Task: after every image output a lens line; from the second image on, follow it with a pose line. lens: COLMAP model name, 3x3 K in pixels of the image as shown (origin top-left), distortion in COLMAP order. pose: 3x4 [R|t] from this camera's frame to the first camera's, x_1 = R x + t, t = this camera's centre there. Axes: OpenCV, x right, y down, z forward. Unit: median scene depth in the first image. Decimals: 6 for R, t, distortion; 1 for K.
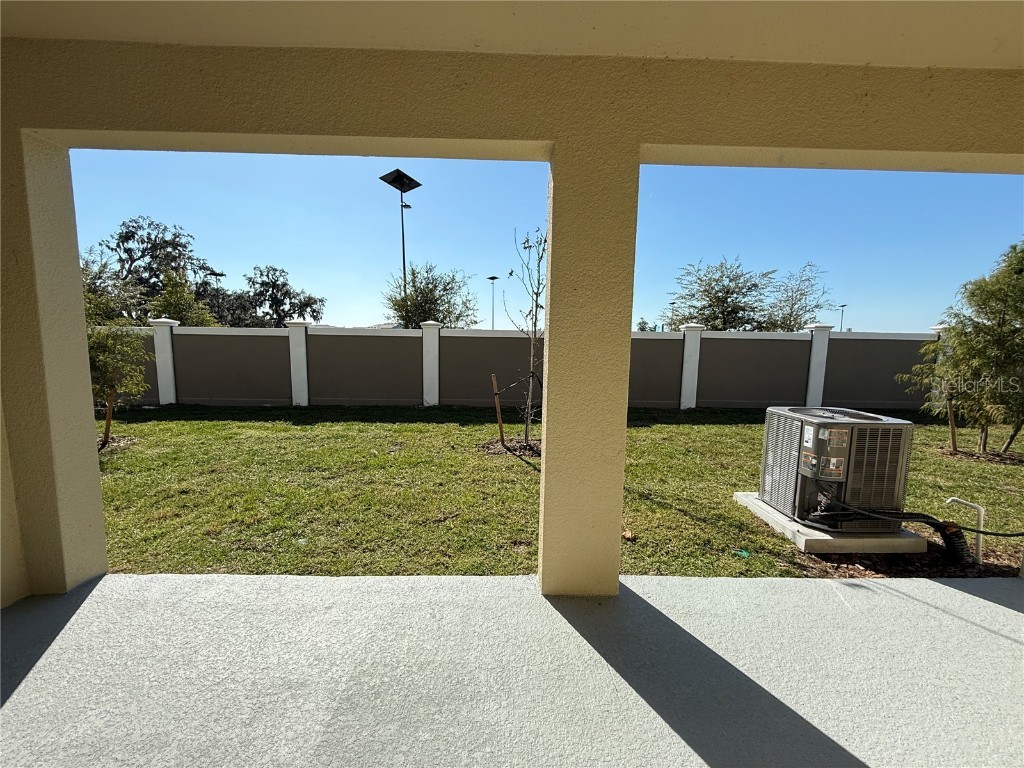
lens RADIAL K [[407.0, 0, 511.6], [0, 407.0, 388.0], [0, 0, 1]] dist [-0.001248, -0.000158]
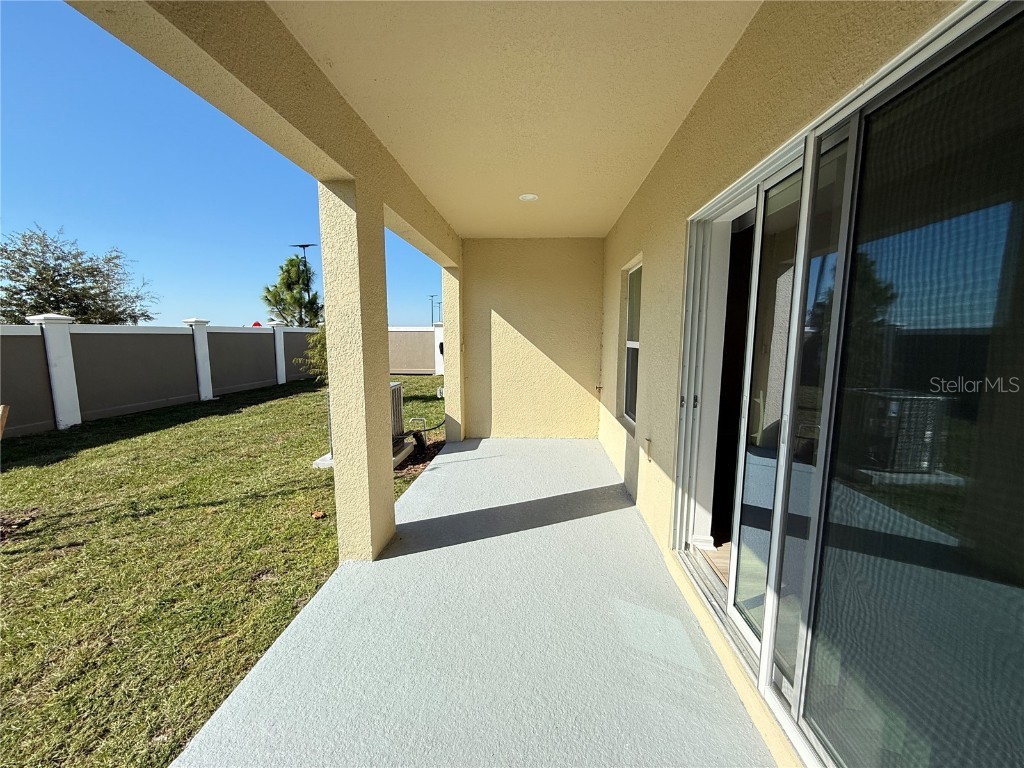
lens RADIAL K [[407.0, 0, 511.6], [0, 407.0, 382.9], [0, 0, 1]] dist [-0.001248, -0.000158]
pose [[0.091342, -0.132892, 0.986913, -0.553995], [0.120913, 0.985203, 0.121471, -0.054464], [-0.988452, 0.108235, 0.106059, 0.236195]]
